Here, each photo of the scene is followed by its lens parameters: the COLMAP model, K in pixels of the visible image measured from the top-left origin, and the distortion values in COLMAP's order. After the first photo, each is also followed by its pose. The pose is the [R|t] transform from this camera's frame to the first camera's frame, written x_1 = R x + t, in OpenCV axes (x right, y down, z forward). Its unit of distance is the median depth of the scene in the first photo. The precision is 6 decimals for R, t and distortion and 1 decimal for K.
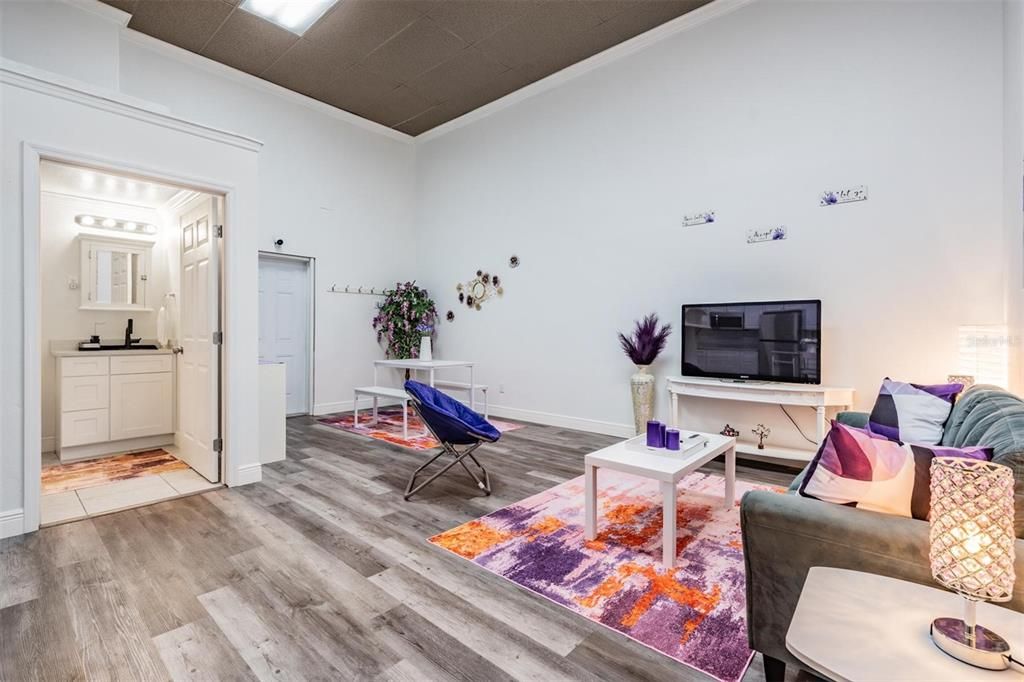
lens RADIAL K [[464.3, 0, 503.8], [0, 464.3, 331.8], [0, 0, 1]] dist [-0.000461, 0.000000]
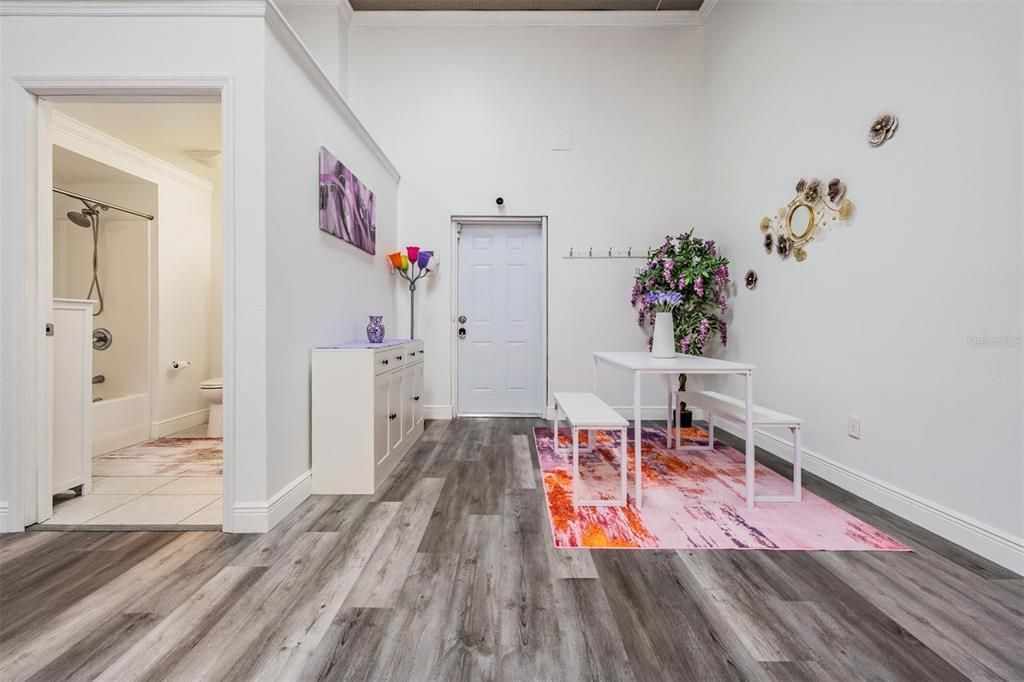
lens RADIAL K [[426.7, 0, 508.7], [0, 426.7, 321.9], [0, 0, 1]] dist [-0.003085, -0.000429]
pose [[0.679045, -0.005958, -0.734073, 0.069435], [0.002334, 0.999980, -0.005958, 0.021454], [0.734093, 0.002333, 0.679045, 0.465537]]
